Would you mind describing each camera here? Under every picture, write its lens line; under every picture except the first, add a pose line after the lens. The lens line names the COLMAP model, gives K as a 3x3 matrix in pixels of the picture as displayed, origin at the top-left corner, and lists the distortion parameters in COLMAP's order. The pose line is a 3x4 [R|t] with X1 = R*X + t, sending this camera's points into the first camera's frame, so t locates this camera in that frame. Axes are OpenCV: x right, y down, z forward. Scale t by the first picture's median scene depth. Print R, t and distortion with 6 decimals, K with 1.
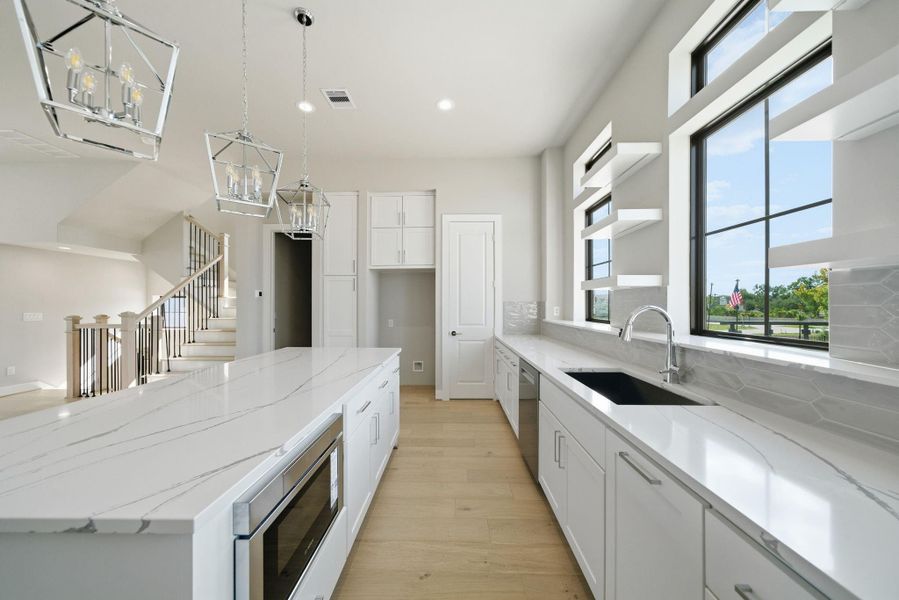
lens RADIAL K [[308.5, 0, 446.8], [0, 308.5, 304.9], [0, 0, 1]] dist [0.001052, 0.000107]
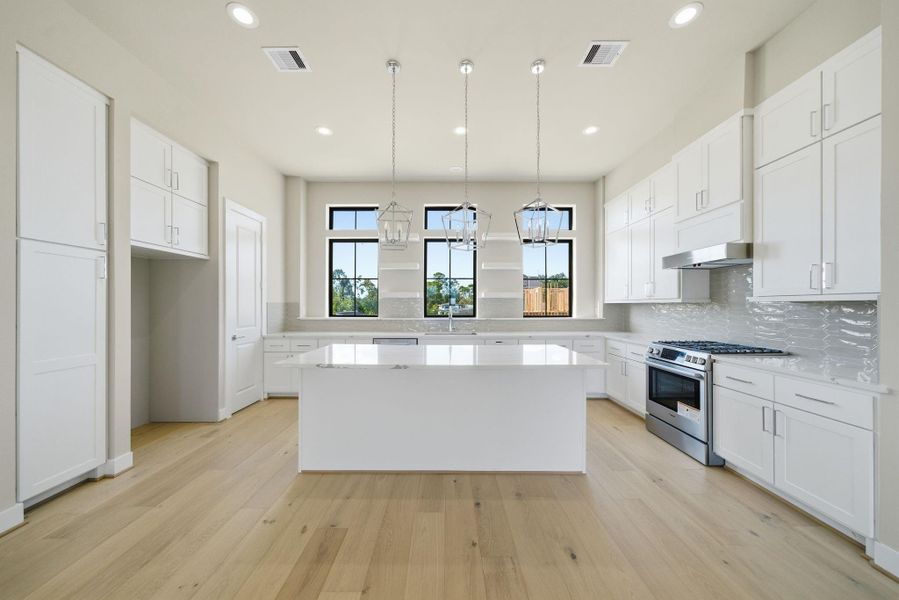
lens RADIAL K [[308.5, 0, 446.8], [0, 308.5, 304.9], [0, 0, 1]] dist [0.001052, 0.000107]
pose [[-0.019870, -0.008357, 0.999768, -1.626347], [0.003350, 0.999959, 0.008425, -0.011648], [-0.999797, 0.003516, -0.019841, 0.791456]]
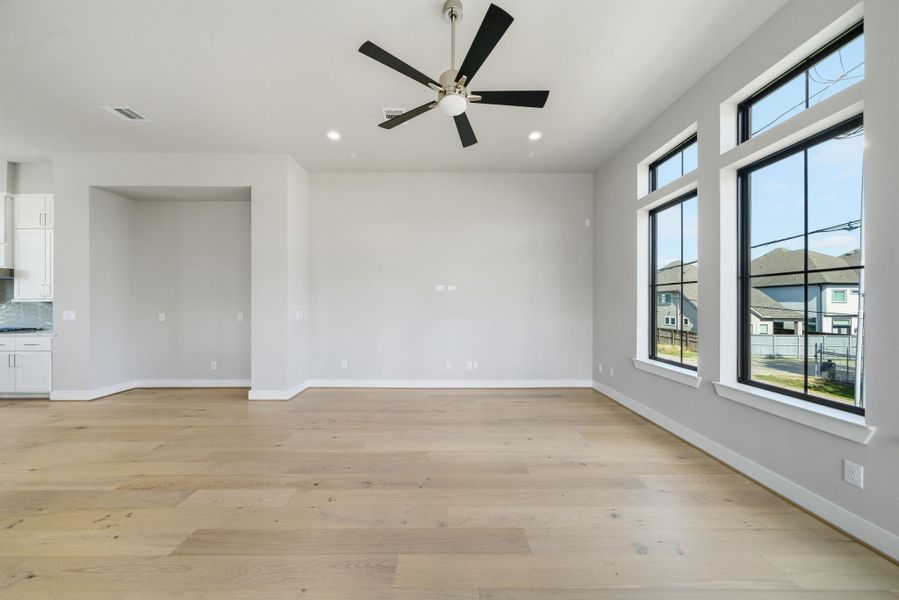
lens RADIAL K [[308.5, 0, 446.8], [0, 308.5, 304.9], [0, 0, 1]] dist [0.001052, 0.000107]
pose [[-0.999843, -0.009857, -0.014748, -3.331589], [-0.009885, 0.999949, 0.001843, -0.021004], [0.014729, 0.001989, -0.999890, 1.720276]]
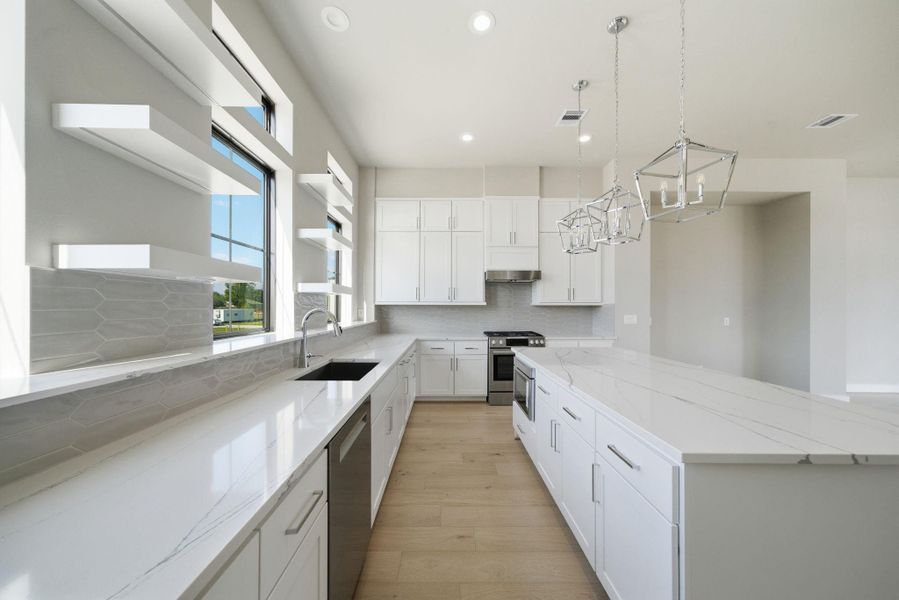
lens RADIAL K [[308.5, 0, 446.8], [0, 308.5, 304.9], [0, 0, 1]] dist [0.001052, 0.000107]
pose [[-0.999620, -0.012352, -0.024629, 0.118840], [-0.012320, 0.999923, -0.001419, -0.003301], [0.024645, -0.001115, -0.999696, 1.660672]]
